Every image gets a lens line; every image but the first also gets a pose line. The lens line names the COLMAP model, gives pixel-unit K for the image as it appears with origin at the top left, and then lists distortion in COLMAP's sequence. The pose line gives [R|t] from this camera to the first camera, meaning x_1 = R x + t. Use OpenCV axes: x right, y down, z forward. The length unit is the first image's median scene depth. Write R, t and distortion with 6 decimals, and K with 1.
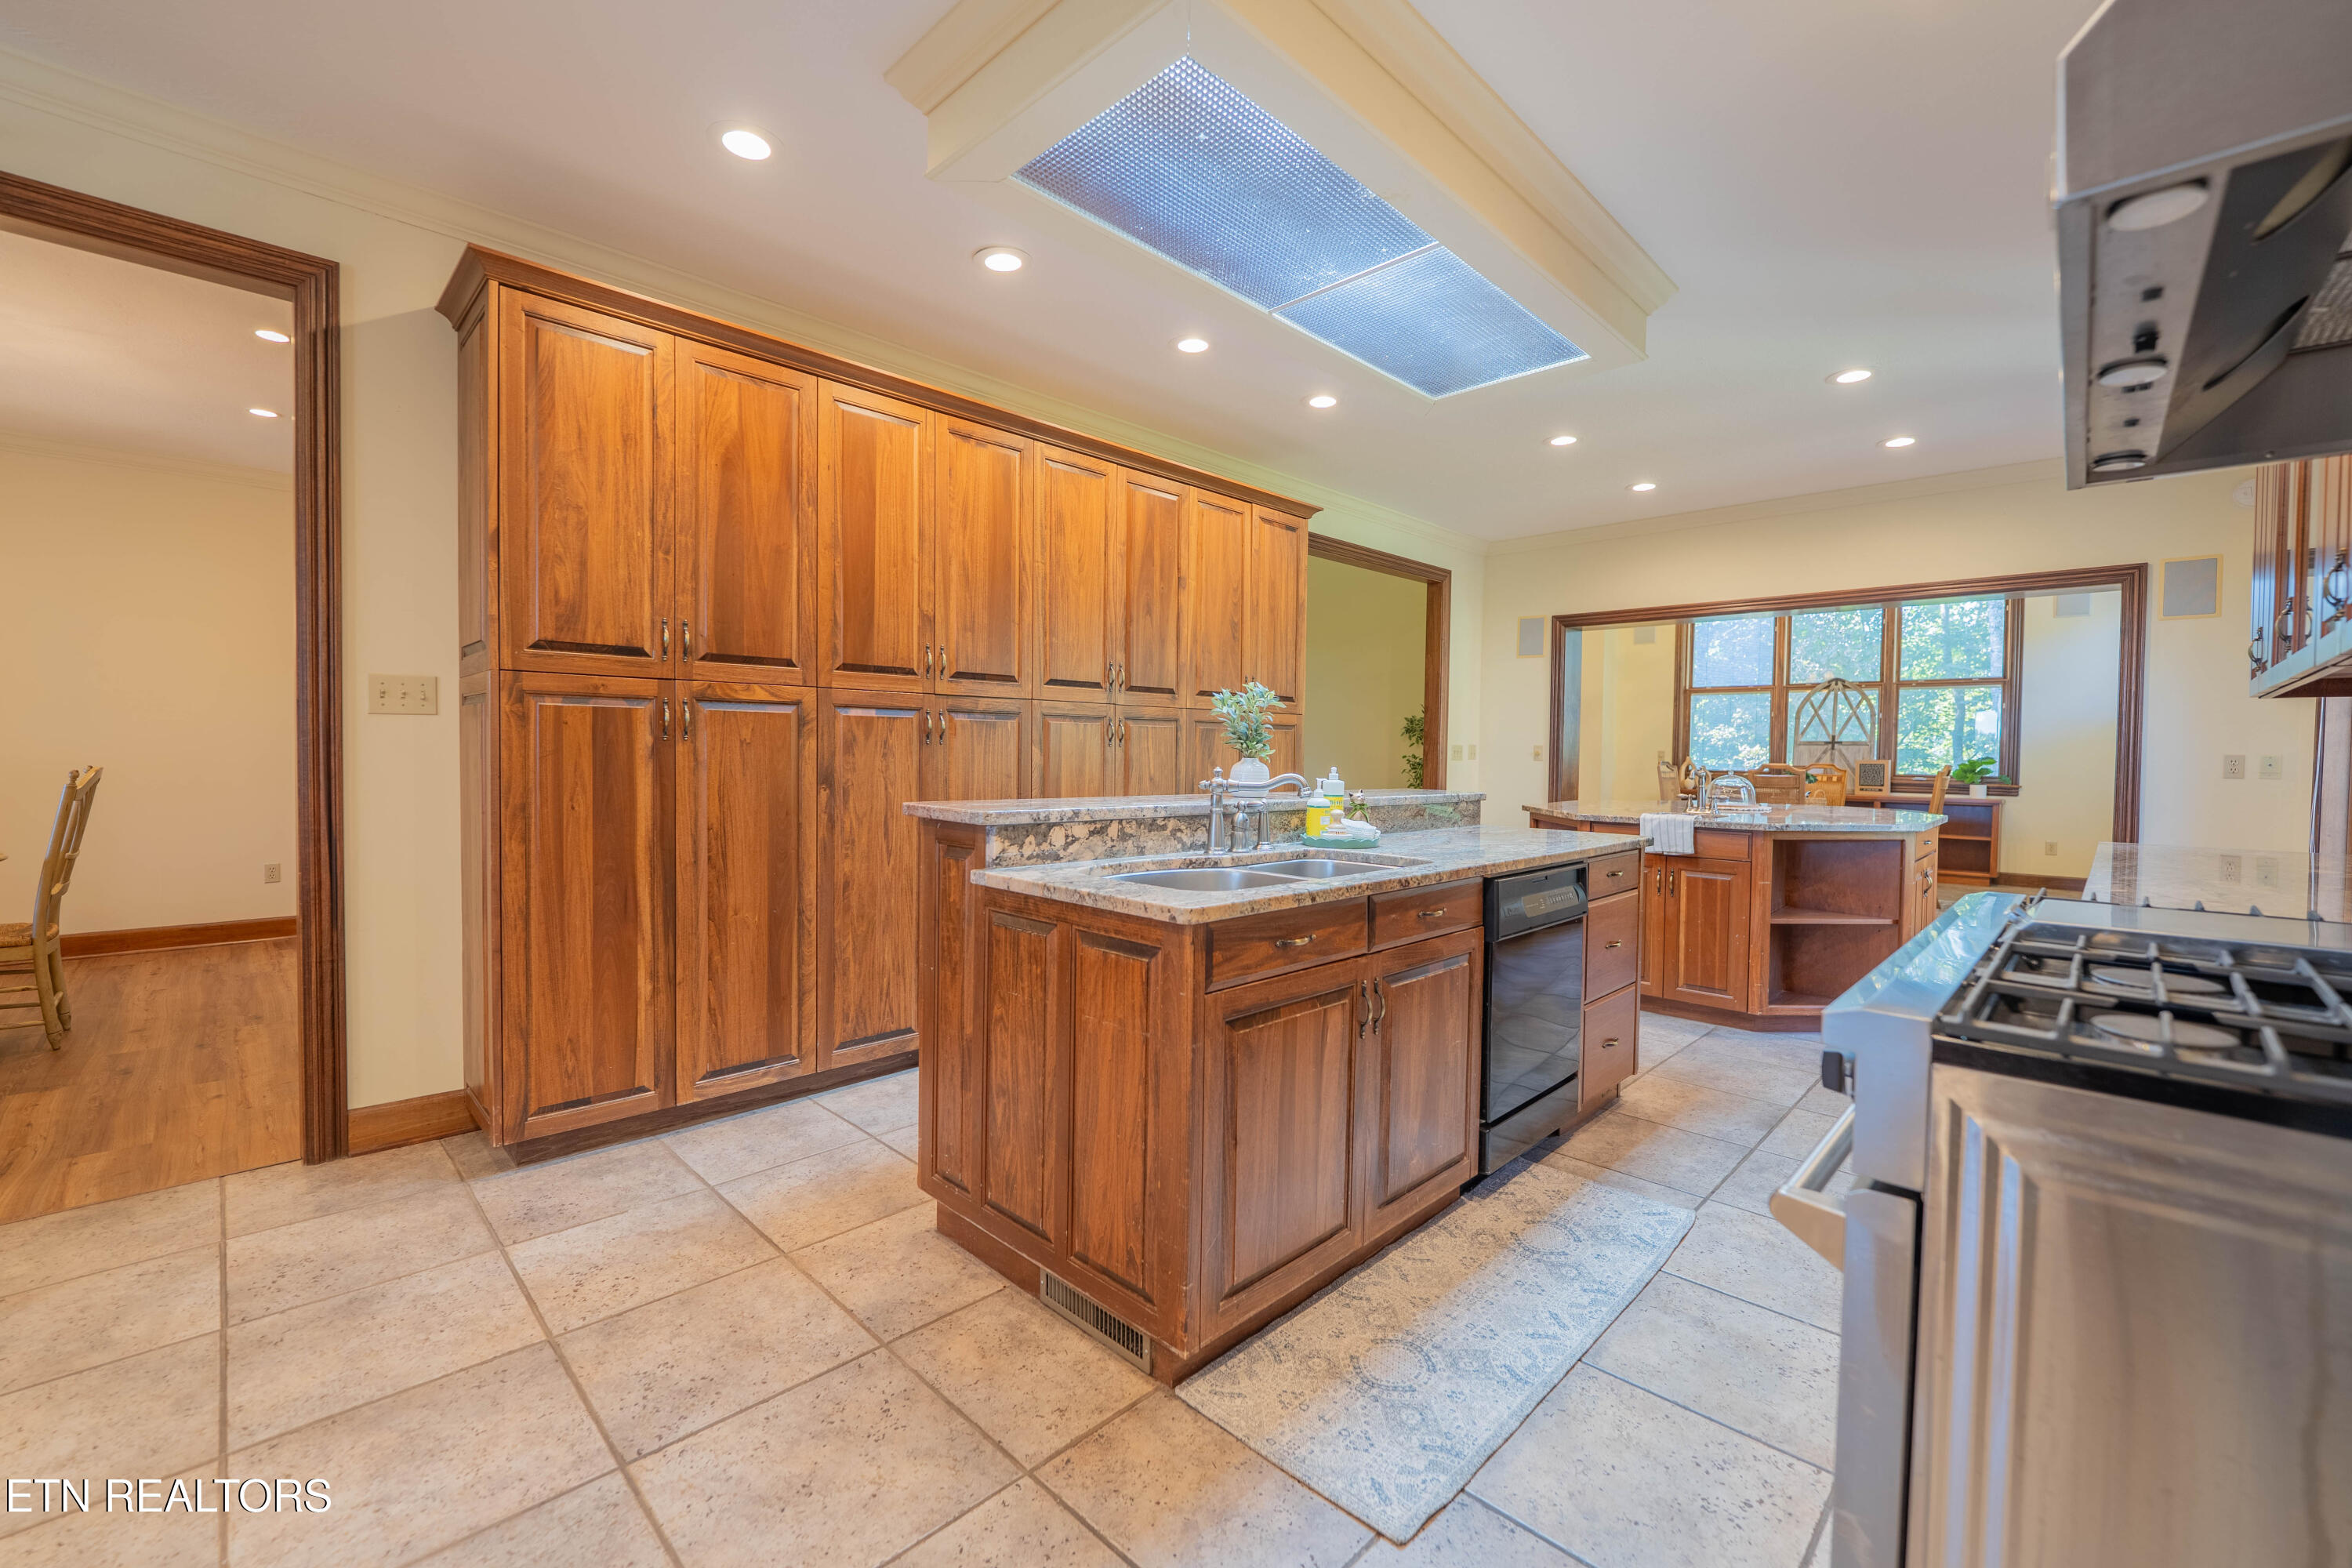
lens RADIAL K [[954.6, 0, 1173.4], [0, 954.6, 779.3], [0, 0, 1]] dist [-0.011765, -0.000252]
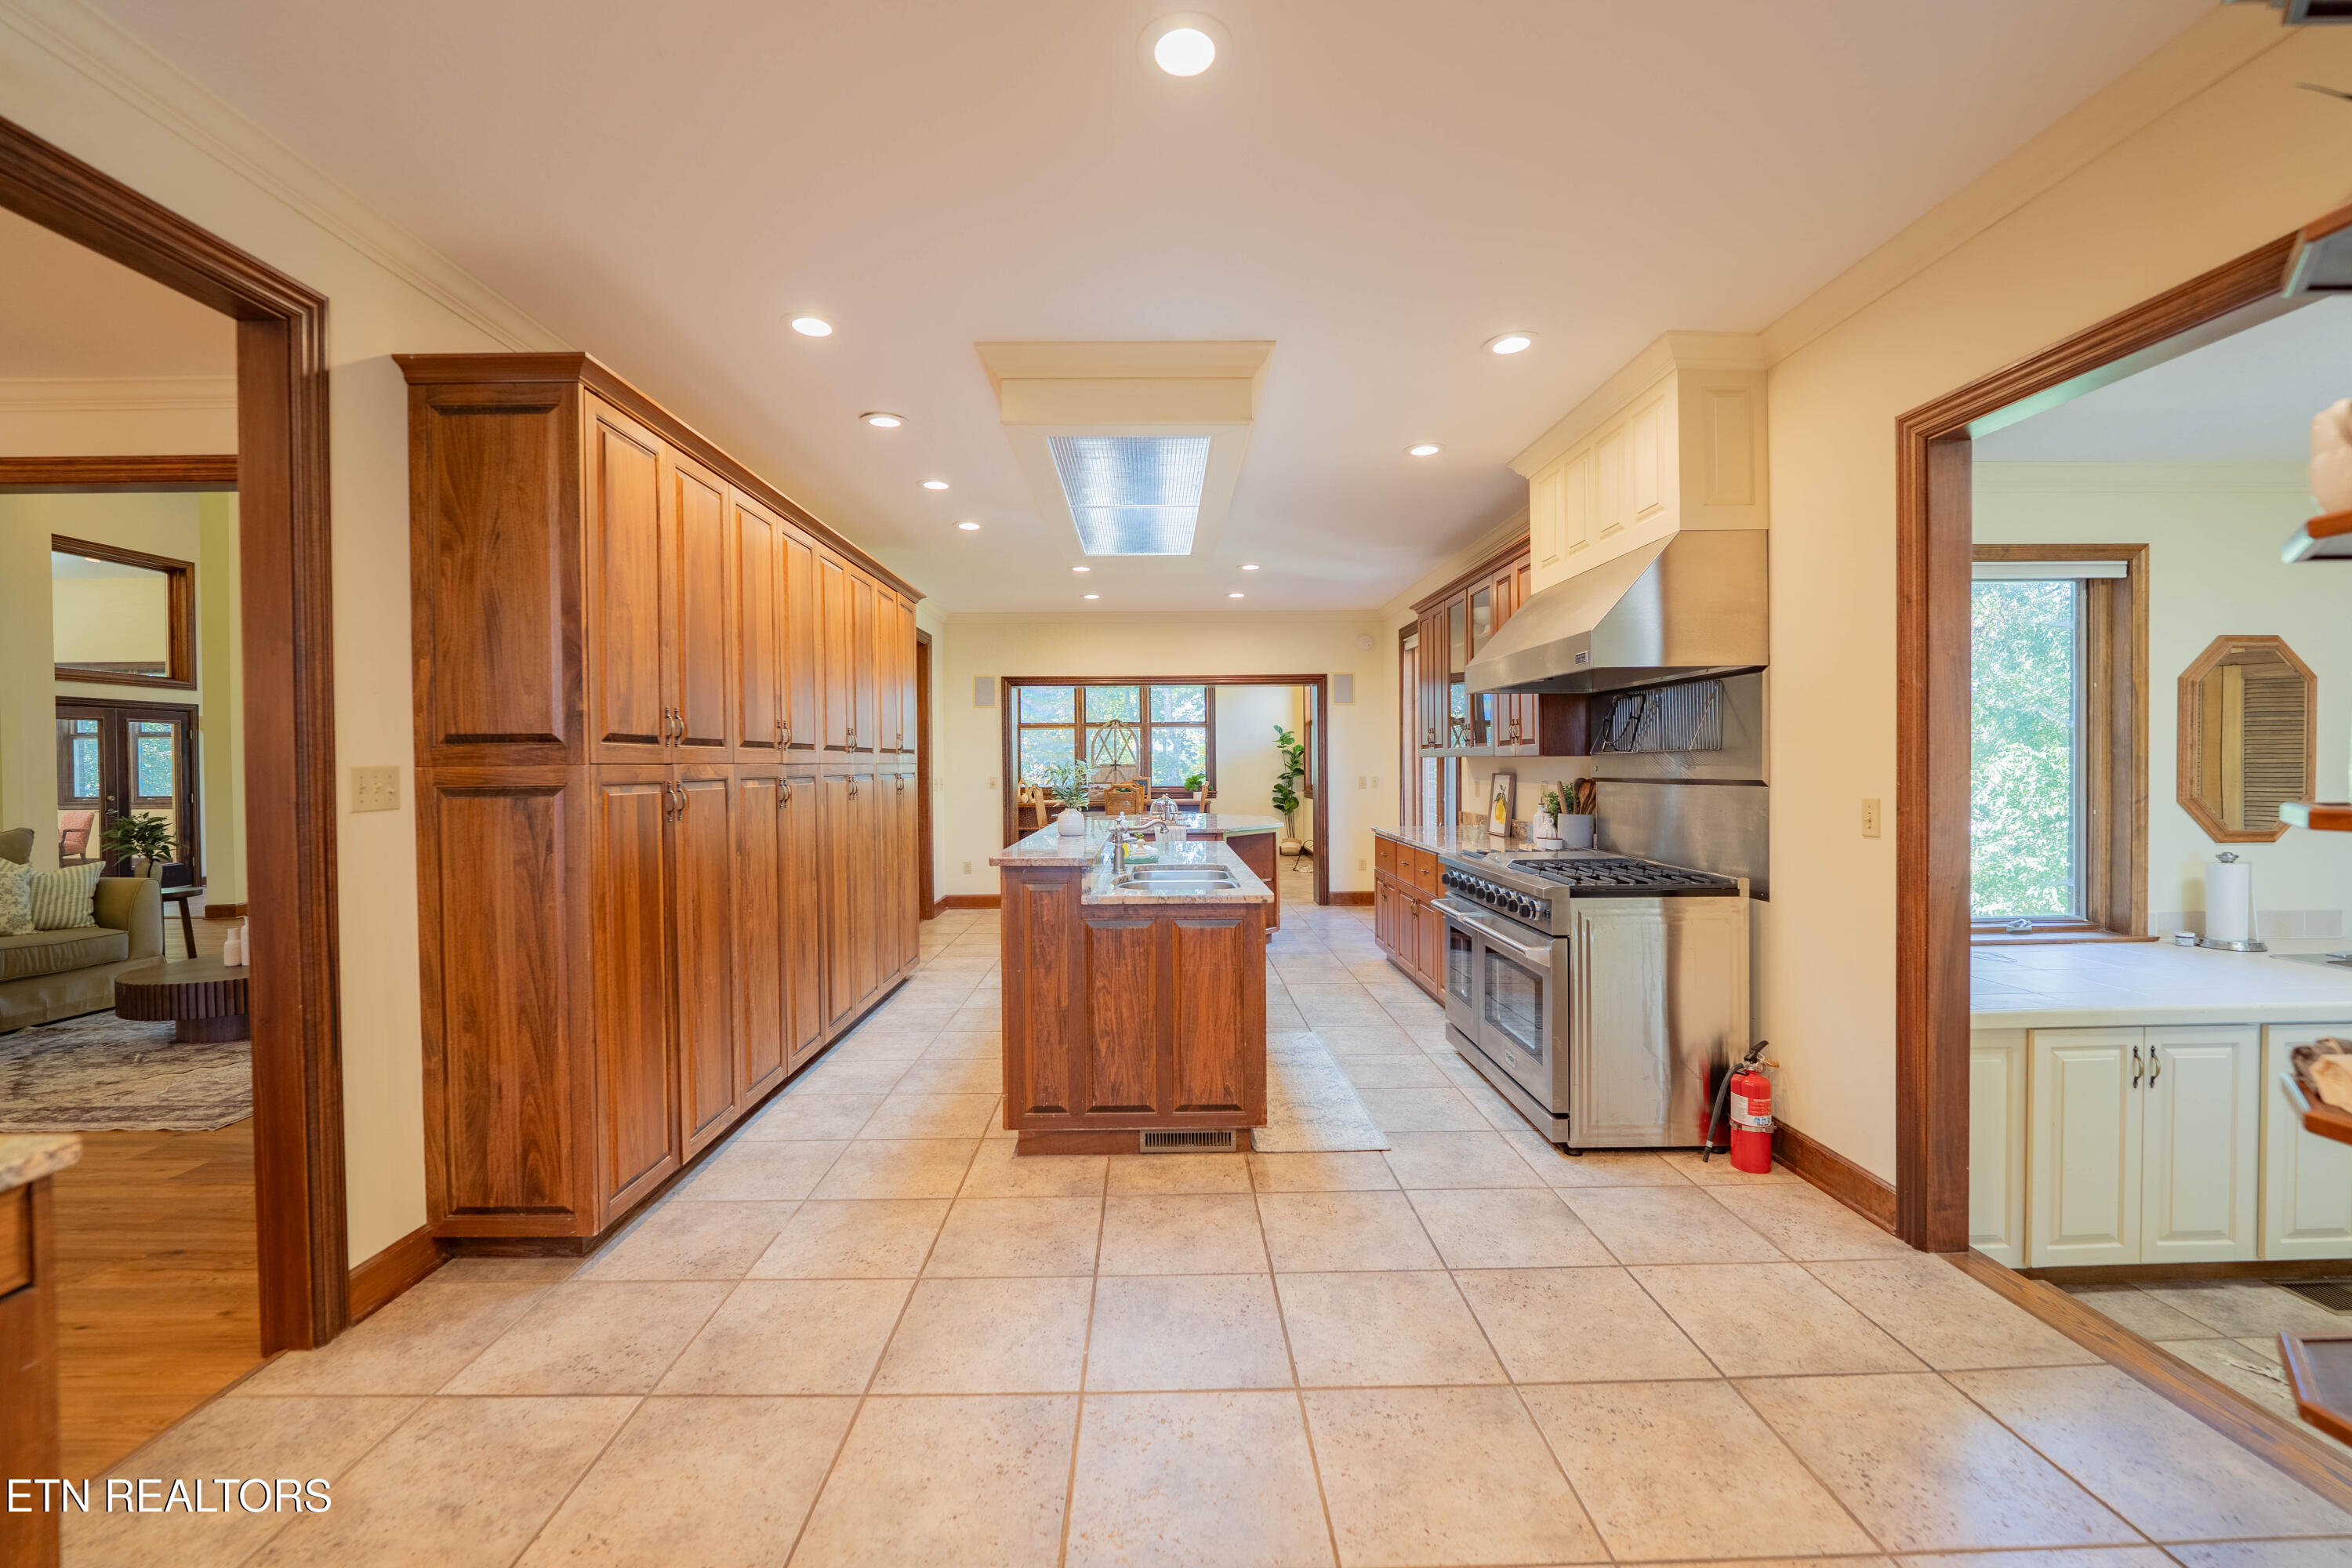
lens RADIAL K [[954.6, 0, 1164.7], [0, 954.6, 773.5], [0, 0, 1]] dist [-0.011765, -0.000252]
pose [[0.699521, -0.025279, 0.714165, -0.917246], [0.038030, 0.999275, -0.001879, -0.072561], [-0.713599, 0.028474, 0.699975, -0.143194]]
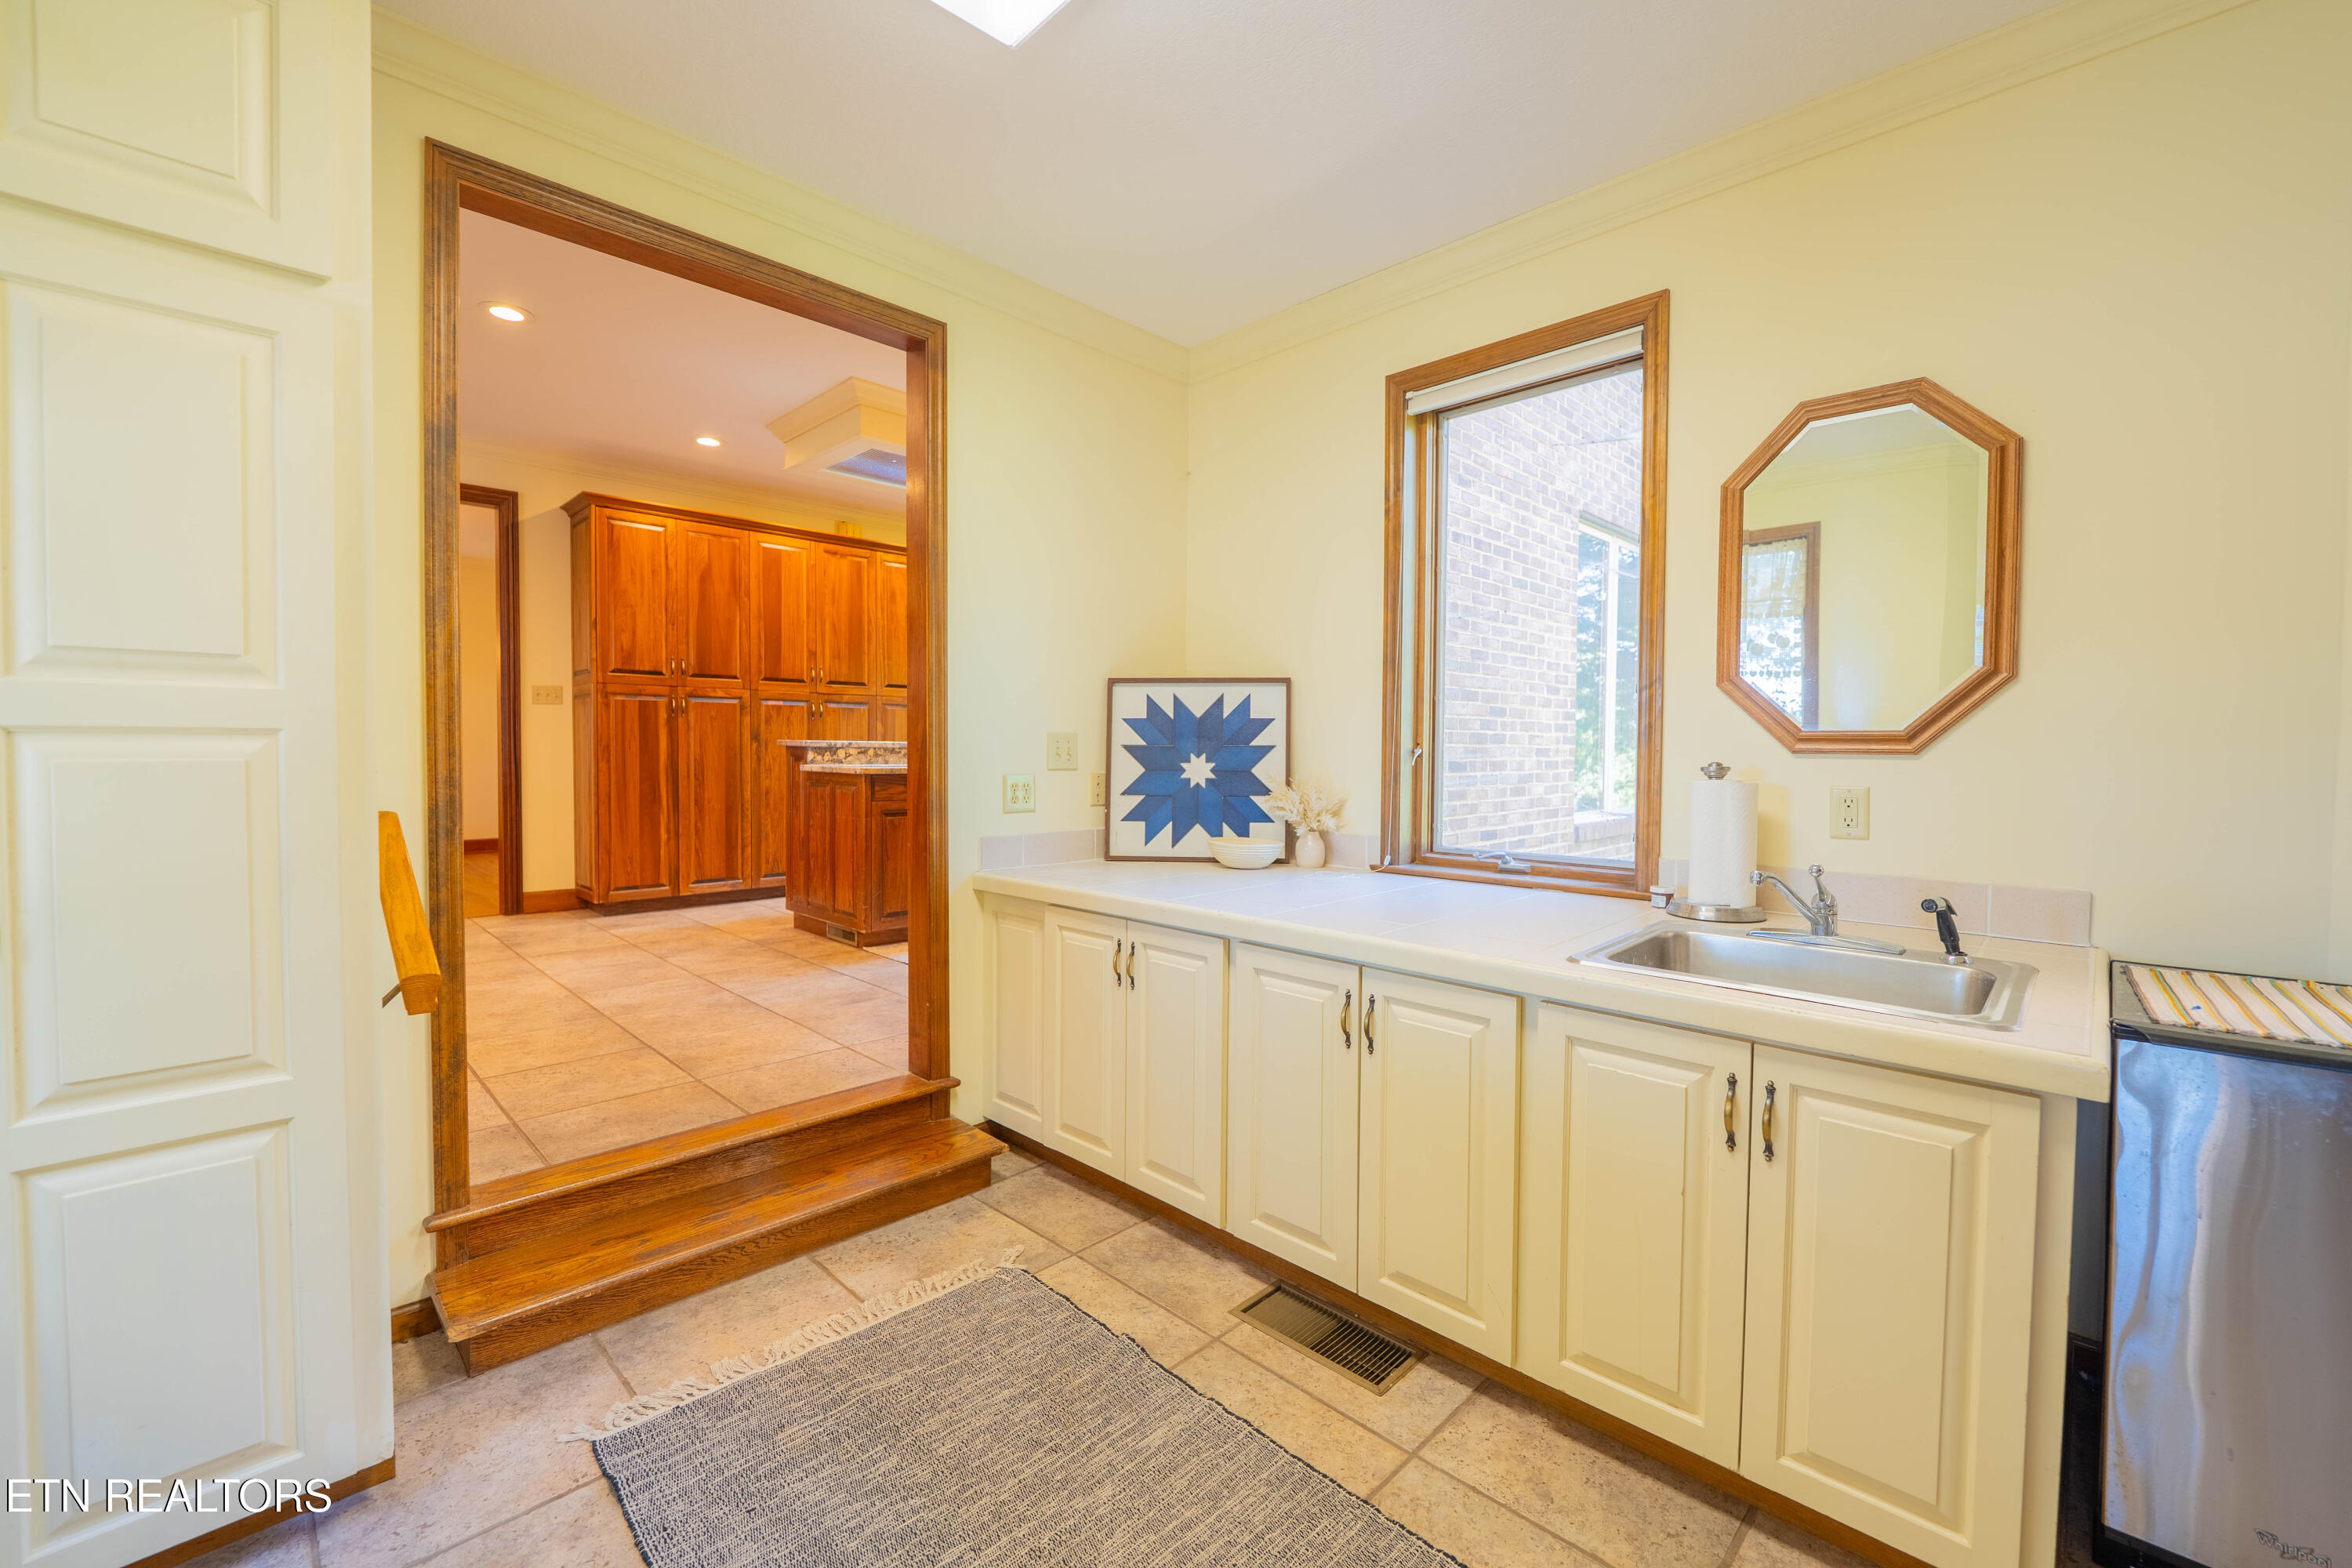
lens RADIAL K [[954.6, 0, 1177.2], [0, 954.6, 776.5], [0, 0, 1]] dist [-0.011765, -0.000252]
pose [[0.999970, -0.006254, 0.004492, 0.553779], [0.006253, 0.999980, 0.000078, 0.097631], [-0.004492, -0.000050, 0.999990, -1.078017]]
